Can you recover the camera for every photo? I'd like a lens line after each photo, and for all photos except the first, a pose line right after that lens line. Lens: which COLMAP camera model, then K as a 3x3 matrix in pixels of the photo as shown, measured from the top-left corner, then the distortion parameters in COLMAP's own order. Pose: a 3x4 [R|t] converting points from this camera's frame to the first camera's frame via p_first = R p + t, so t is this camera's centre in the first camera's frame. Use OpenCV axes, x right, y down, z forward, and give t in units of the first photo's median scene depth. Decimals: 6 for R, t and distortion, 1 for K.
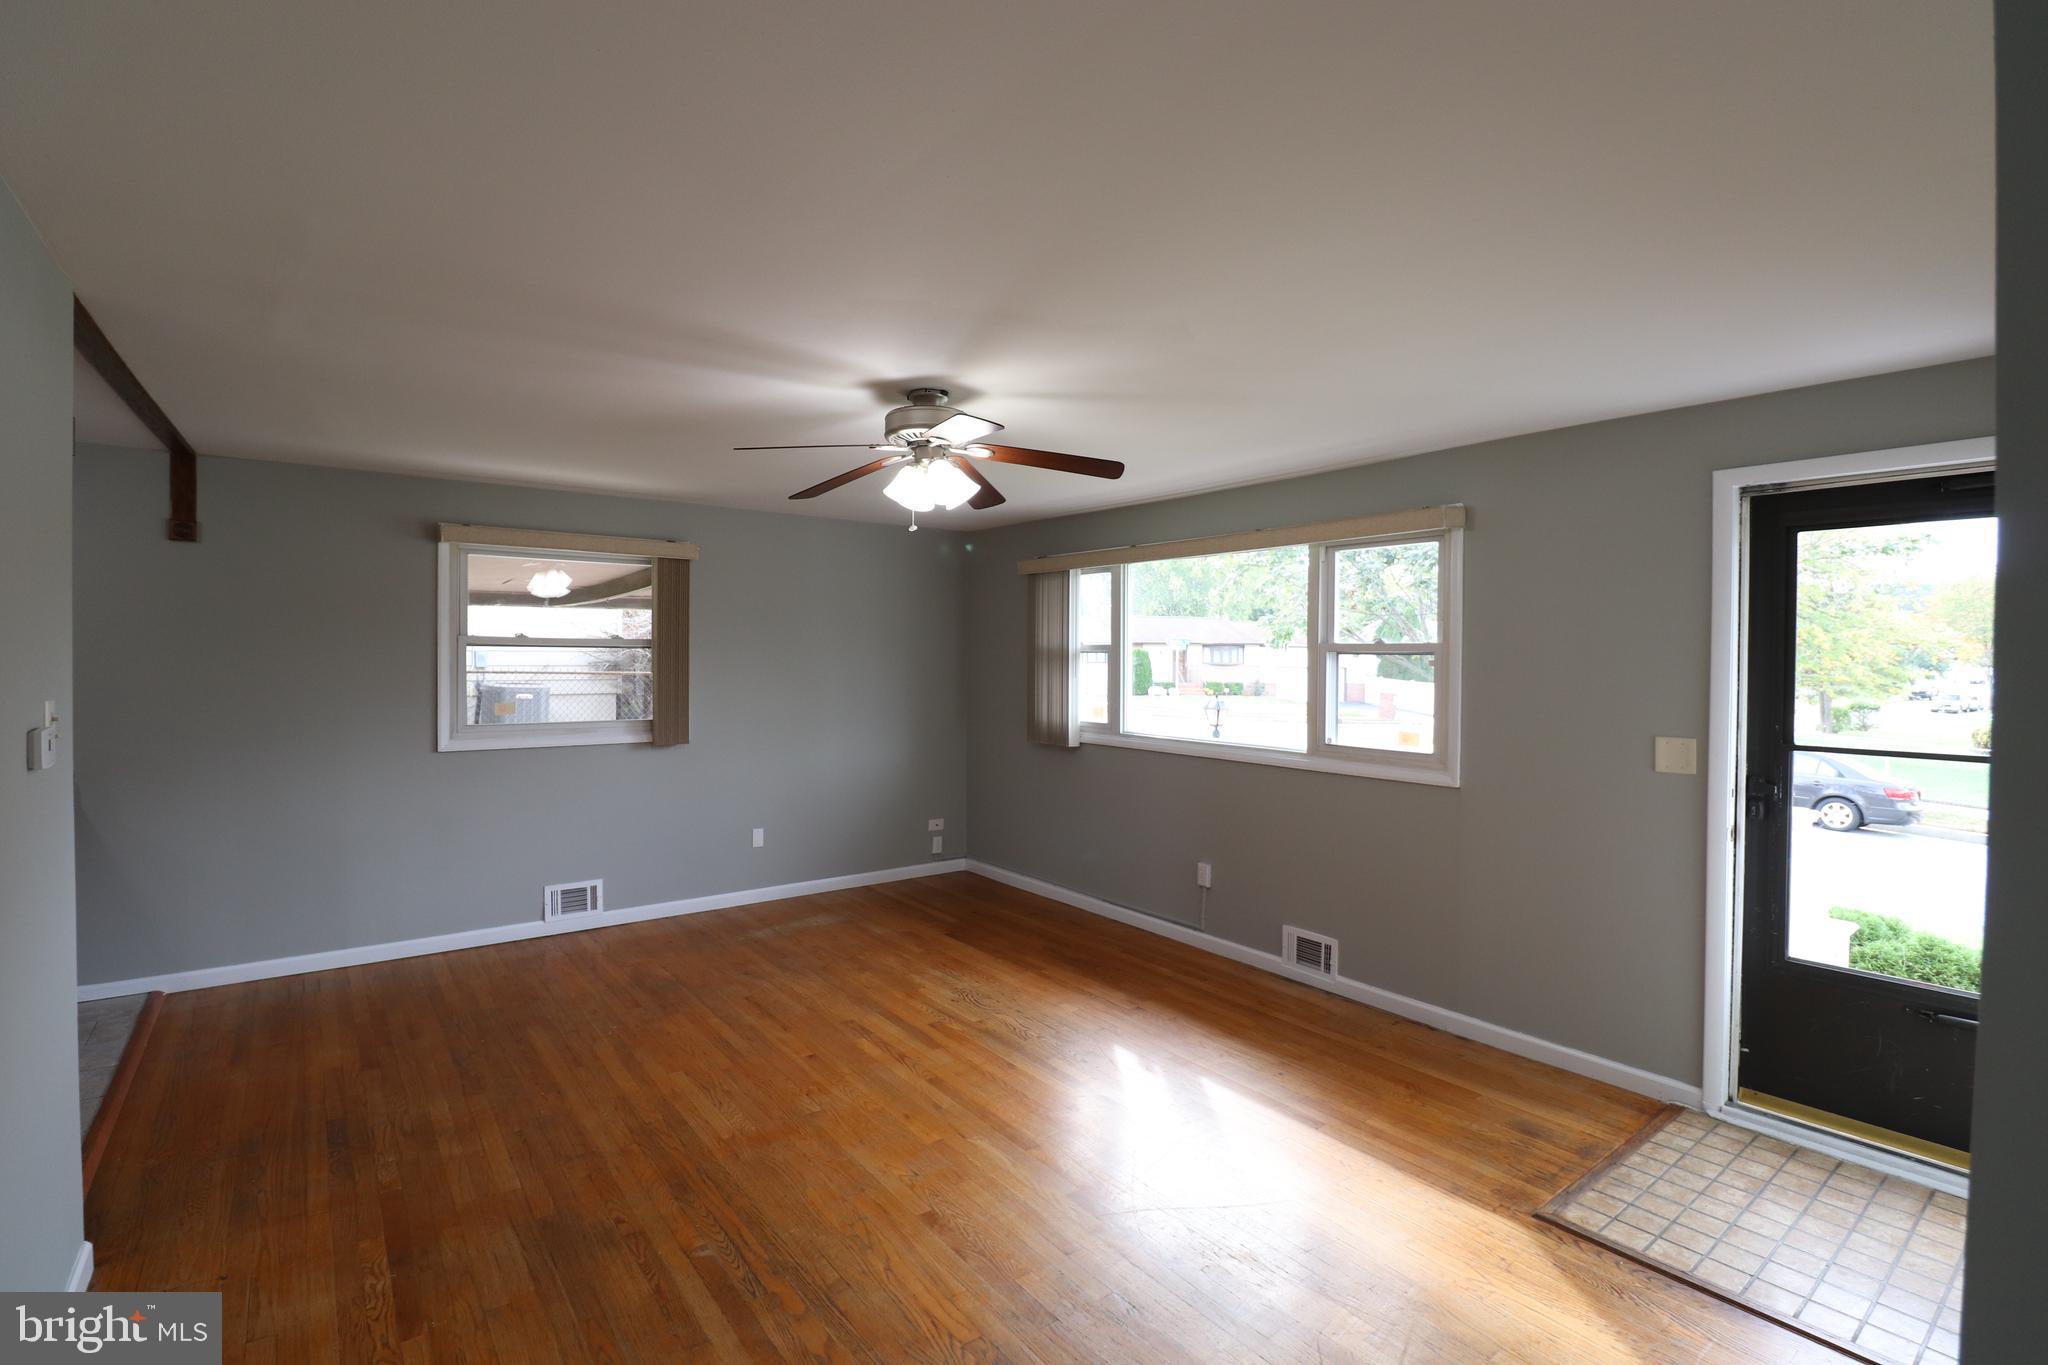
lens RADIAL K [[941.9, 0, 1015.0], [0, 941.9, 660.0], [0, 0, 1]] dist [-0.000592, -0.014159]
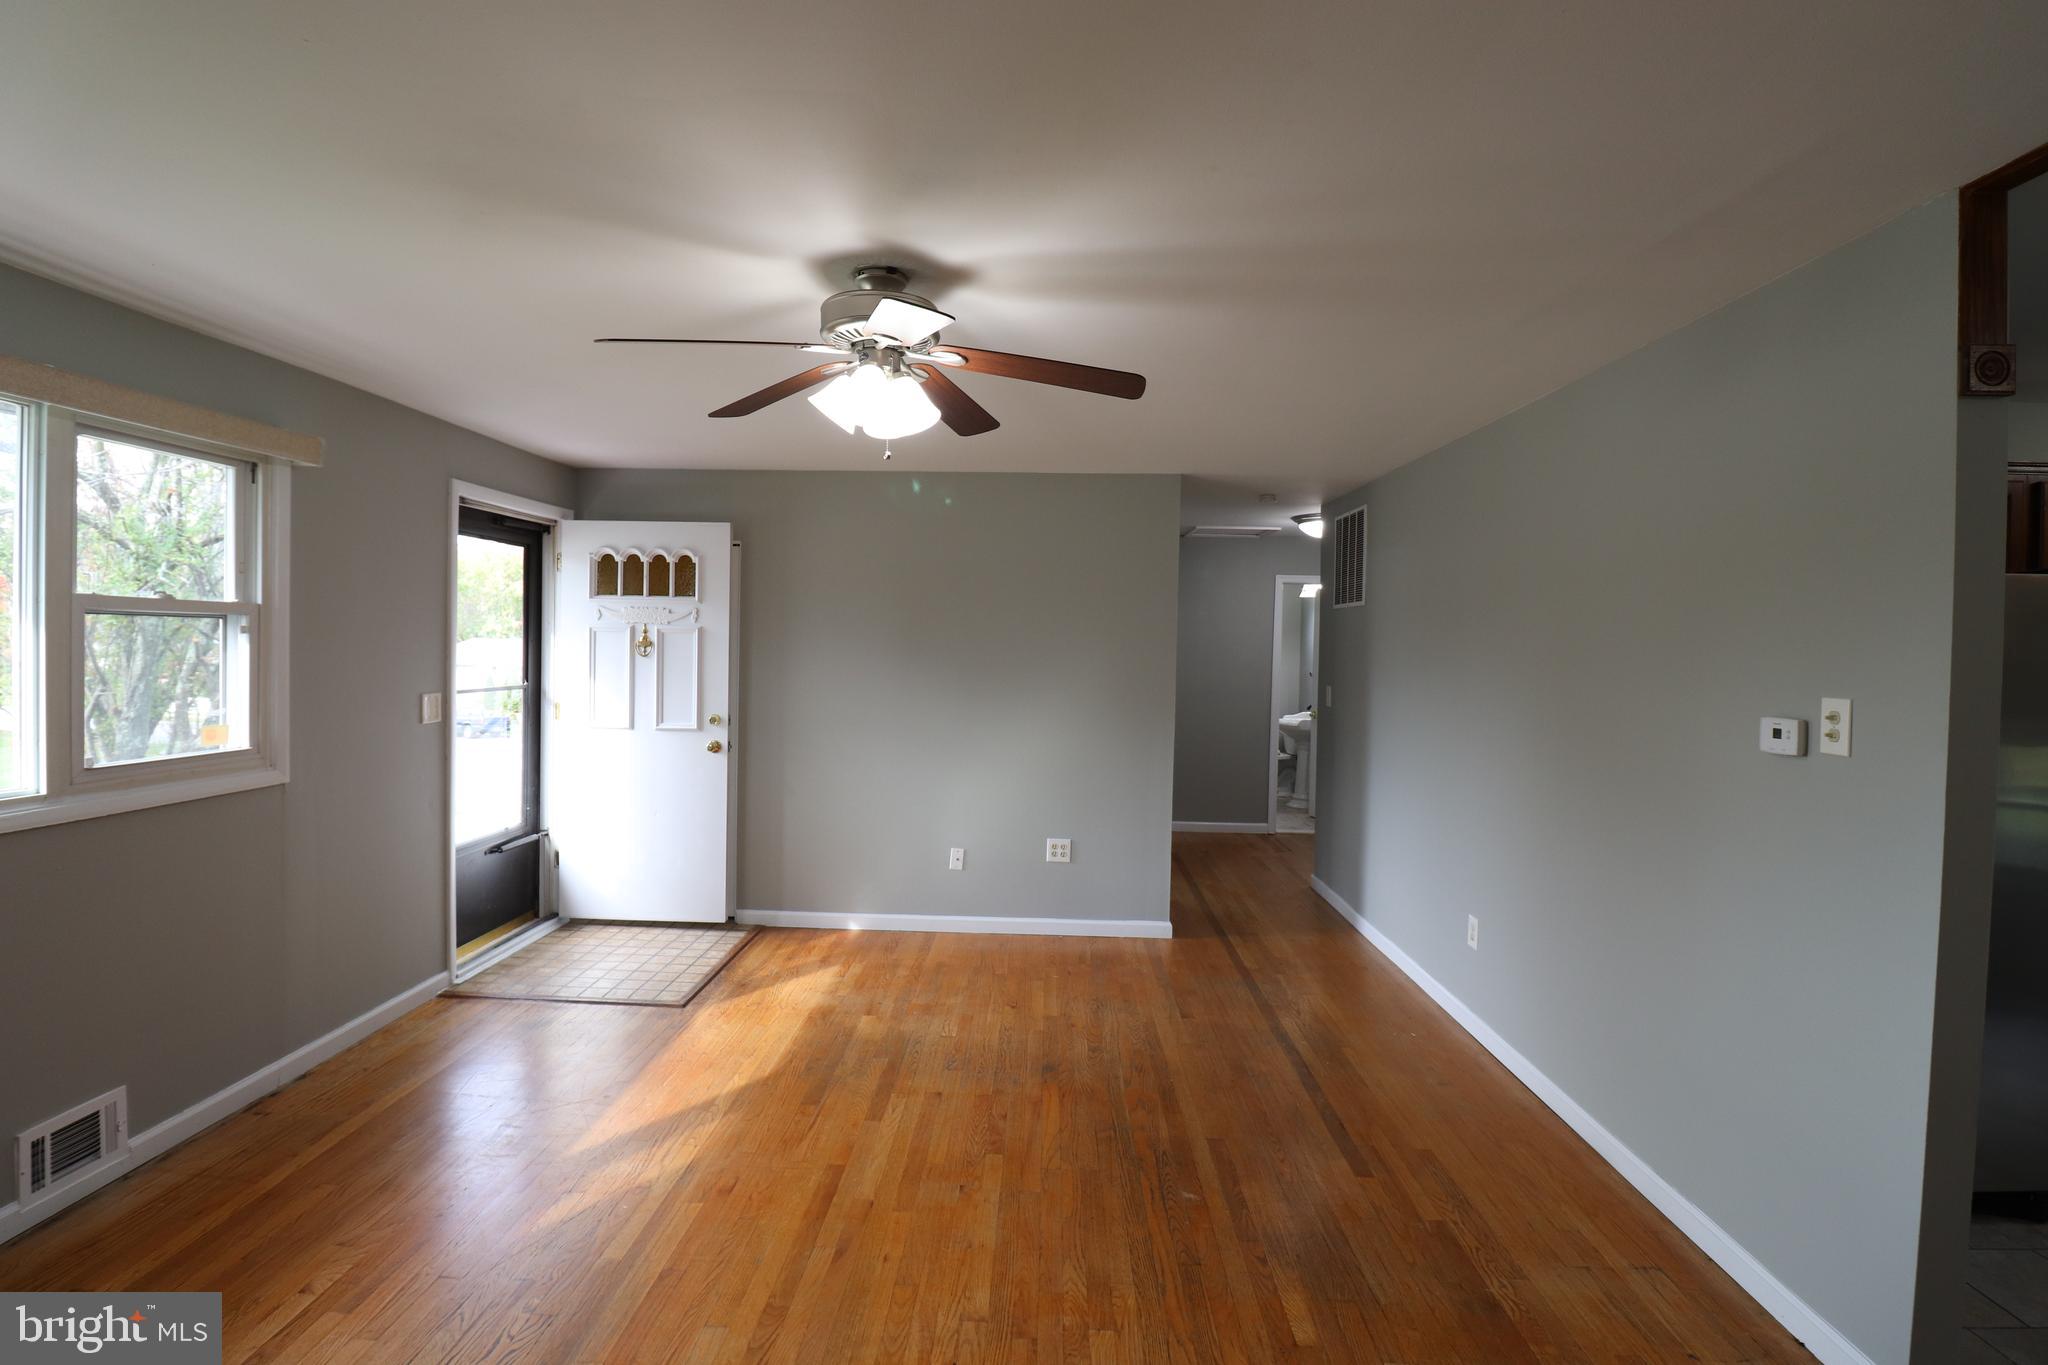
lens RADIAL K [[941.9, 0, 1015.0], [0, 941.9, 660.0], [0, 0, 1]] dist [-0.000592, -0.014159]
pose [[-0.772935, -0.031739, 0.633691, -0.648638], [-0.018905, 0.999457, 0.027000, -0.005039], [-0.634204, 0.008889, -0.773115, 1.510228]]
